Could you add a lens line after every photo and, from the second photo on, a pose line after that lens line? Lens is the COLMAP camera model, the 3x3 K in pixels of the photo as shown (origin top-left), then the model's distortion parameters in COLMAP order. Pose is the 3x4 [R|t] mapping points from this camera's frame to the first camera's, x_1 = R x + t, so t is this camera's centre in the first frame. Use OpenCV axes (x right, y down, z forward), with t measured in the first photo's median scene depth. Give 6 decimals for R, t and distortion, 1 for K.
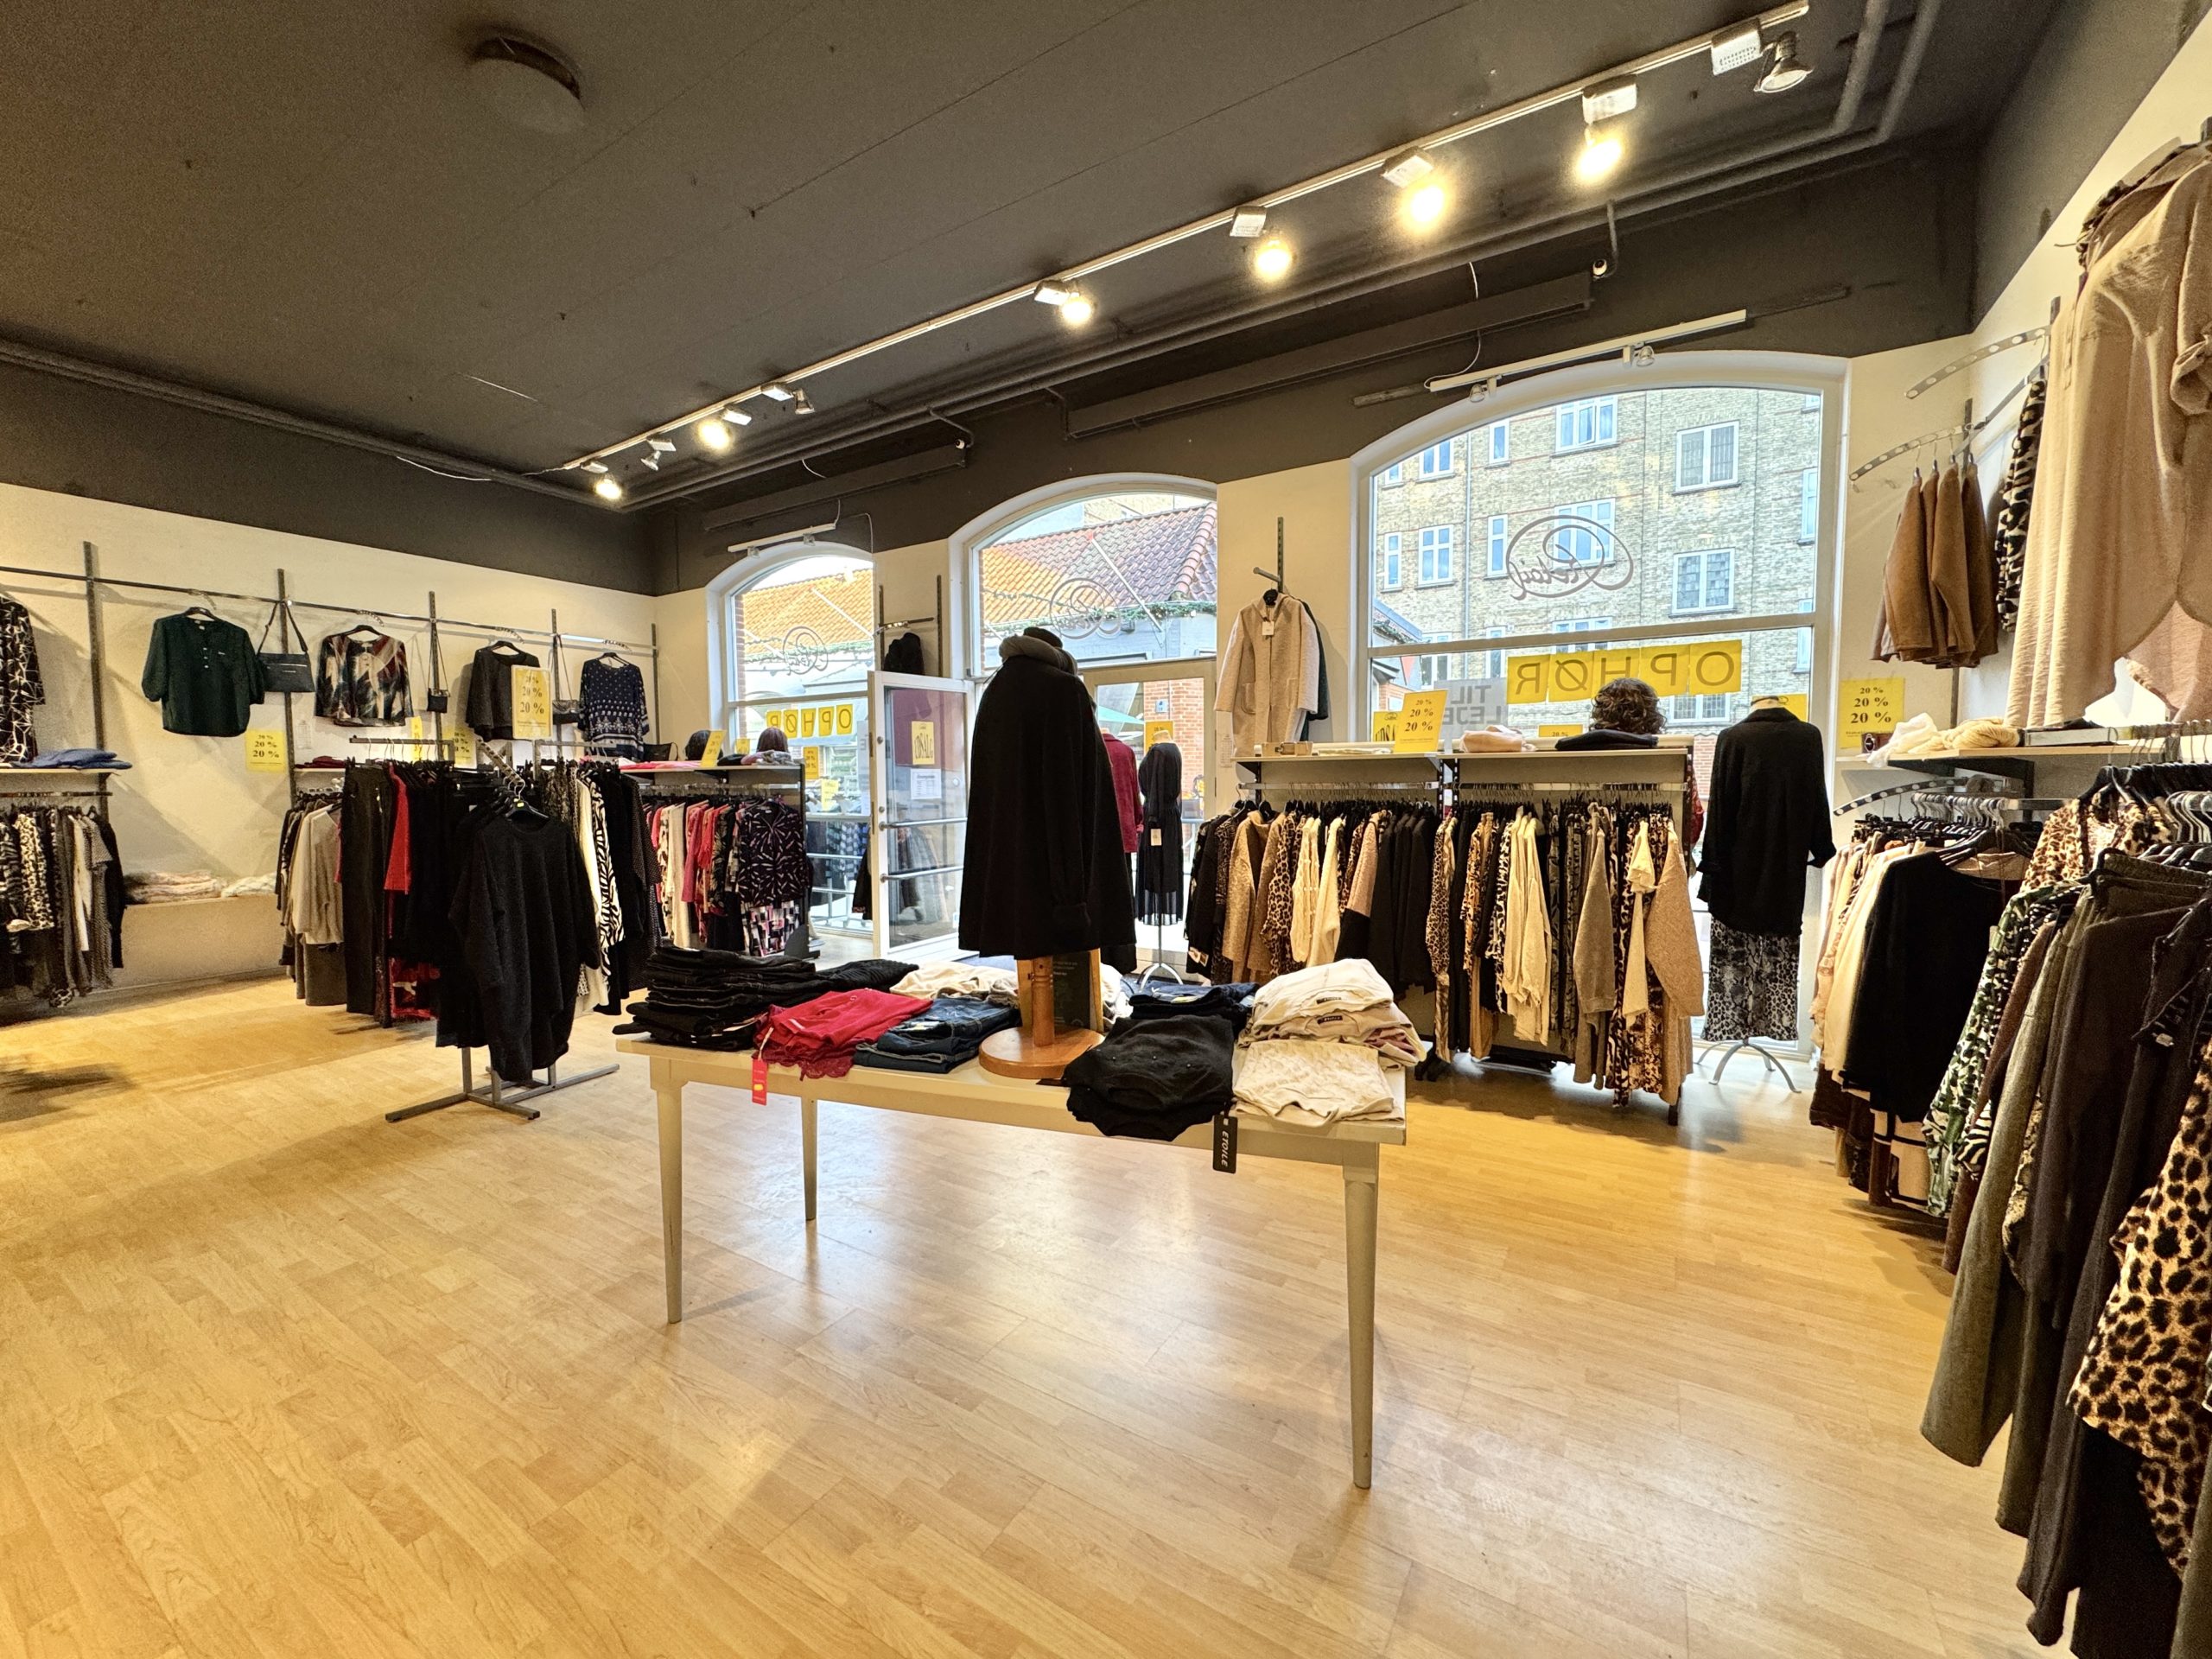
lens RADIAL K [[882.7, 0, 1110.6], [0, 882.7, 820.0], [0, 0, 1]] dist [-0.001214, -0.000087]
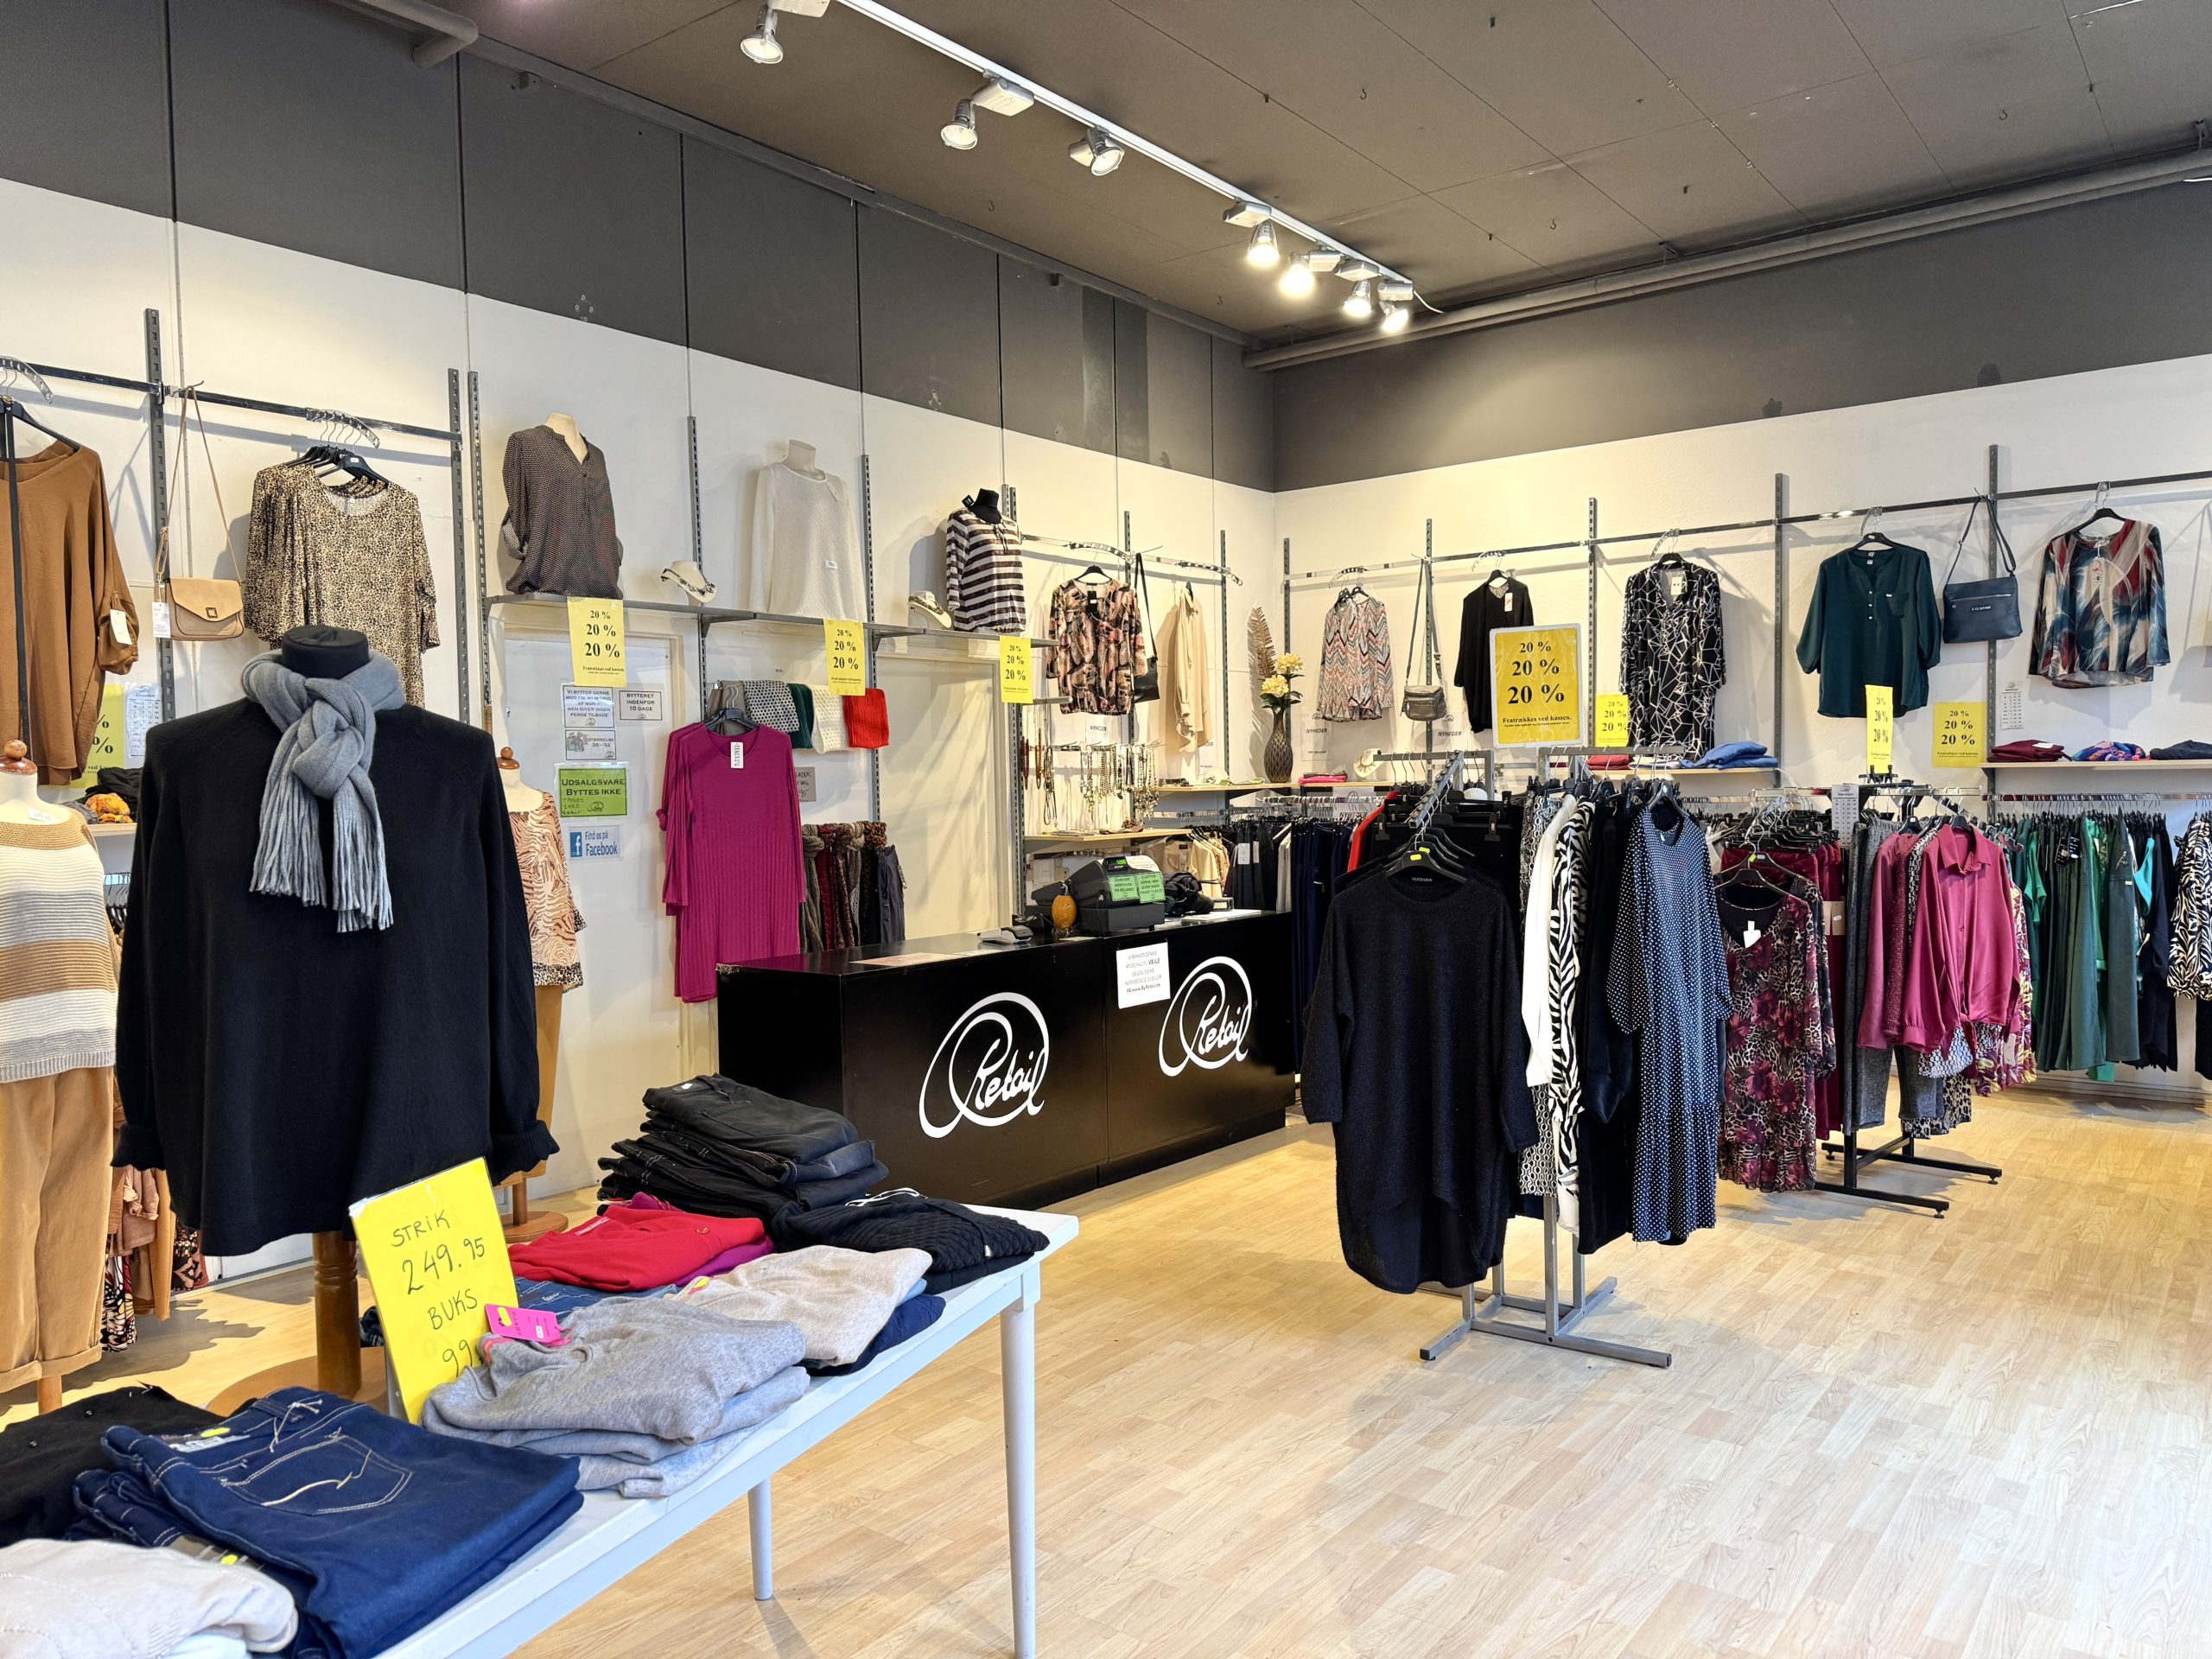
lens RADIAL K [[1569.0, 0, 1113.0], [0, 1569.0, 839.4], [0, 0, 1]] dist [0.007808, -0.008508]
pose [[-0.103462, 0.054493, -0.993140, 0.249431], [-0.031901, 0.997803, 0.058072, -0.046688], [0.994122, 0.037690, -0.101496, 0.483744]]
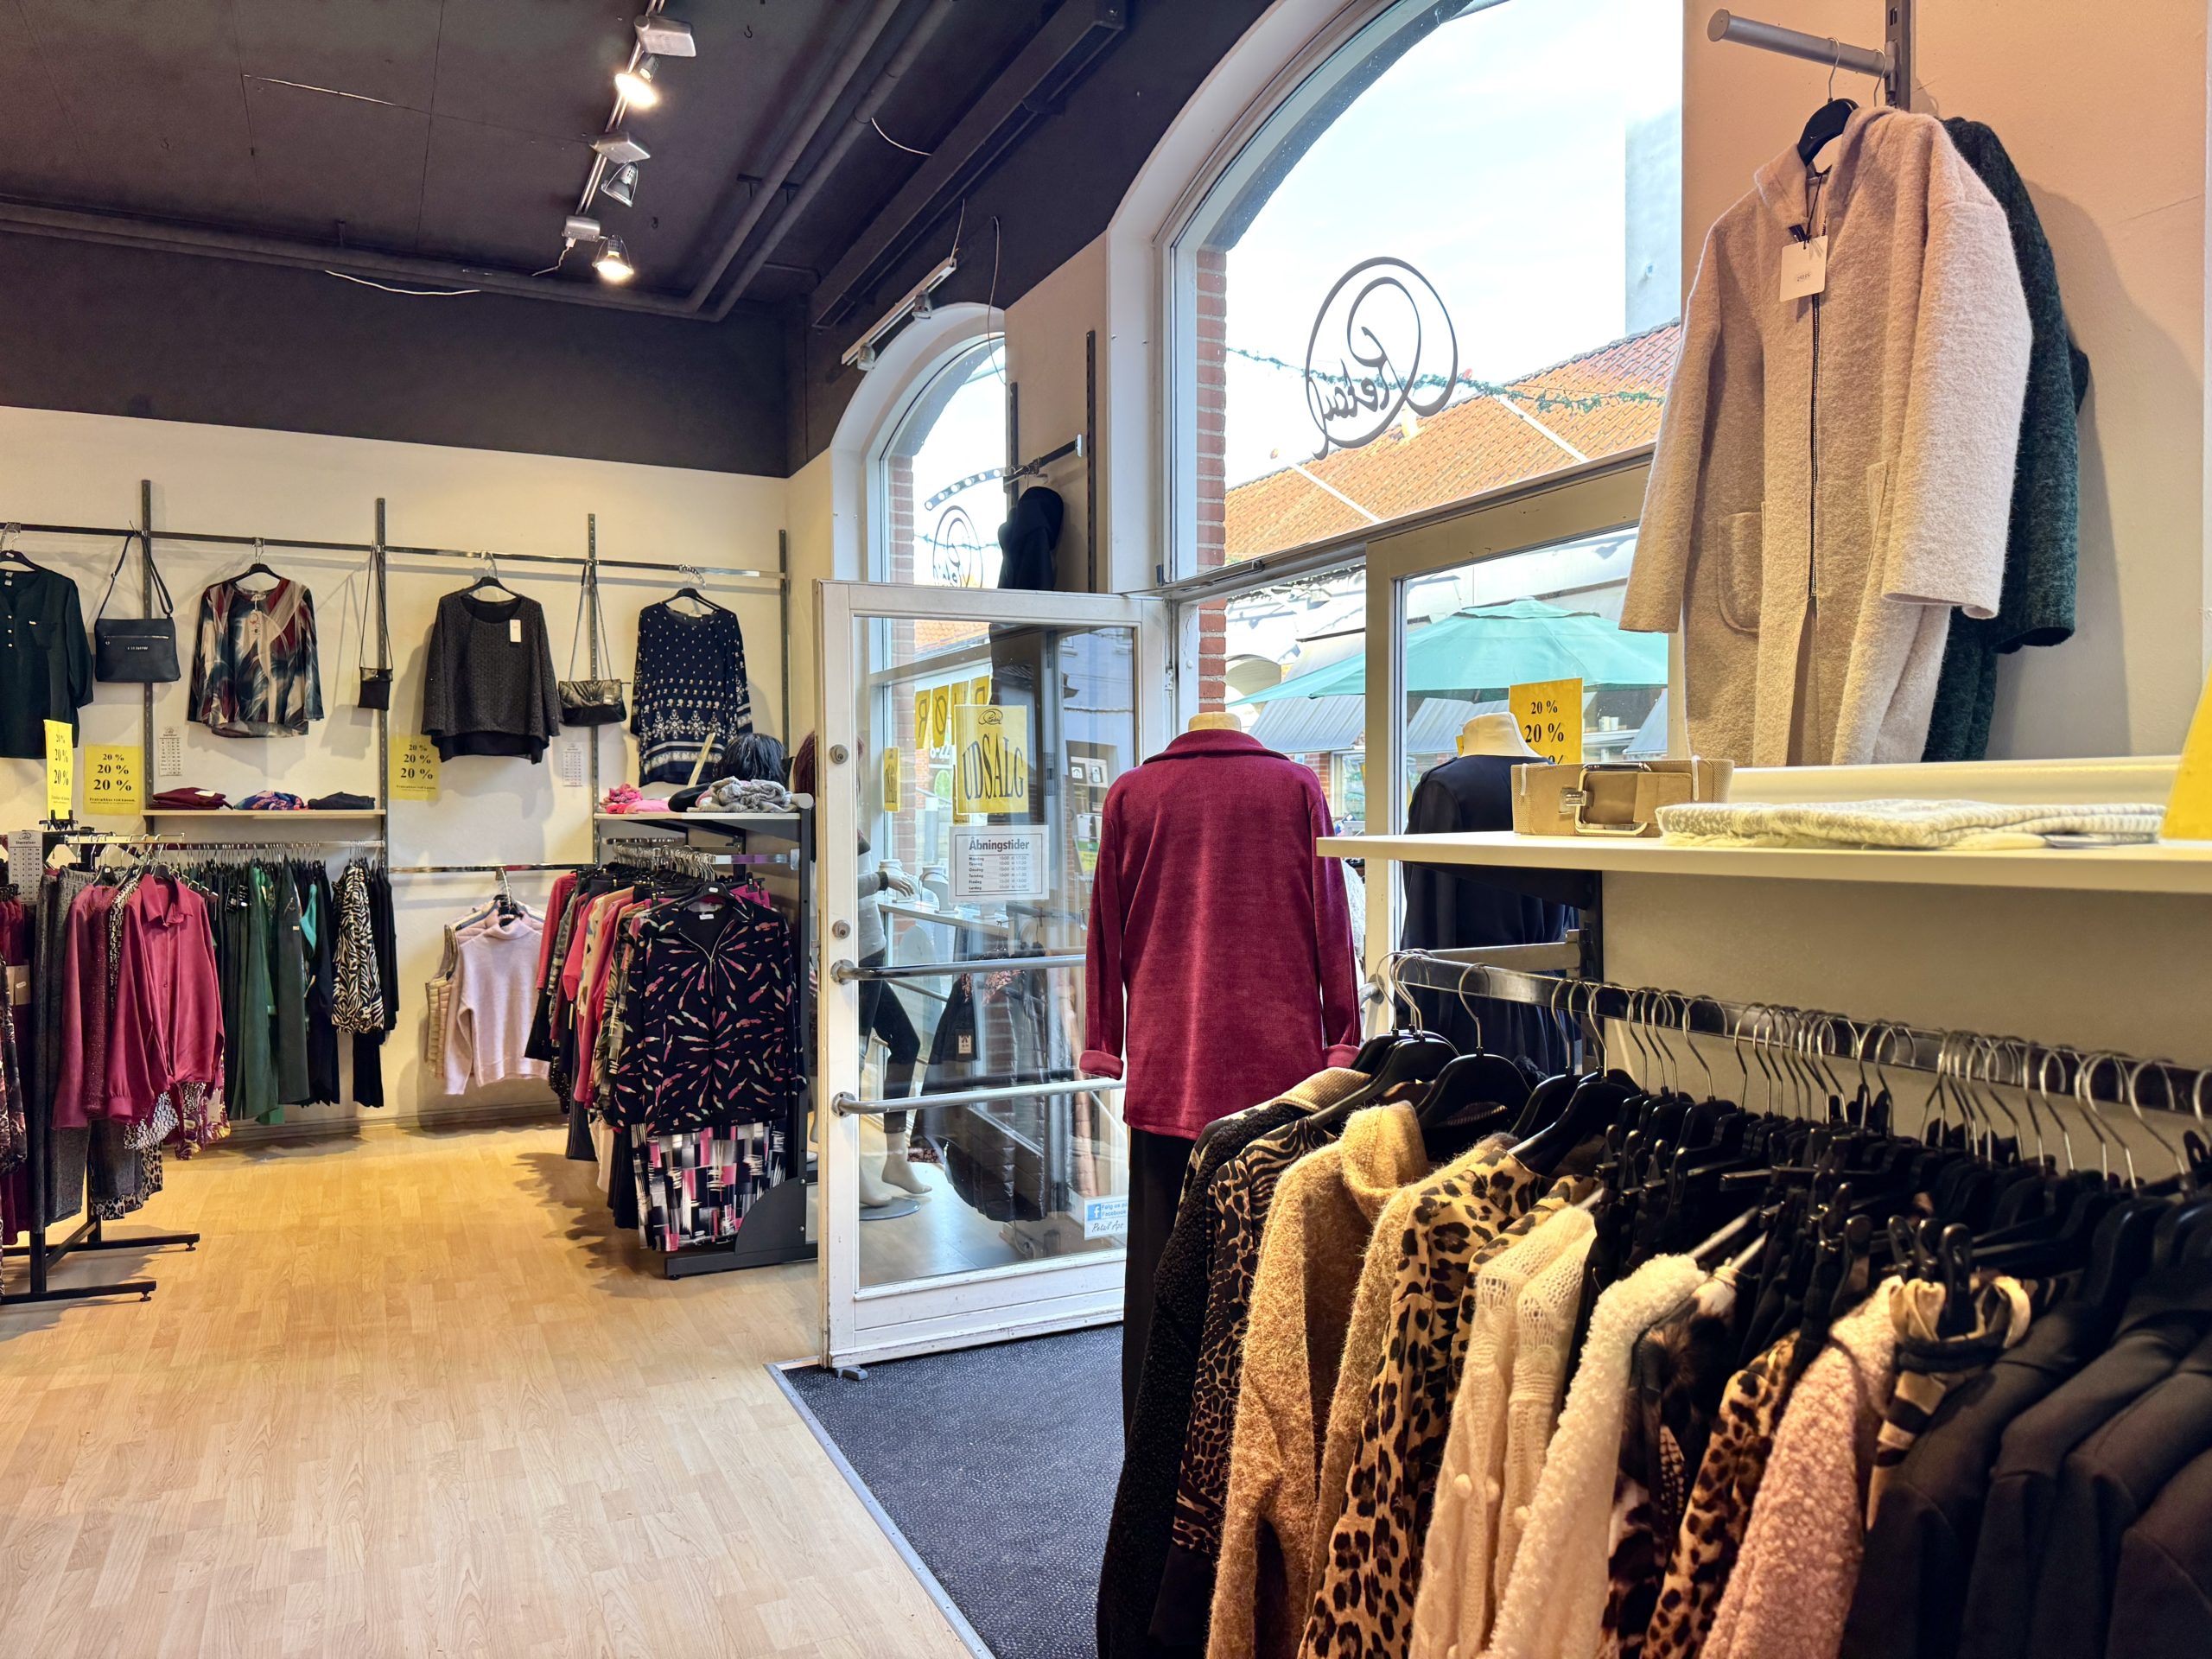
lens RADIAL K [[1569.0, 0, 1117.1], [0, 1569.0, 832.3], [0, 0, 1]] dist [0.007808, -0.008508]
pose [[0.841438, 0.018214, -0.540047, 0.203062], [-0.034643, 0.999194, -0.020277, -0.042411], [0.539243, 0.035770, 0.841391, 0.446131]]
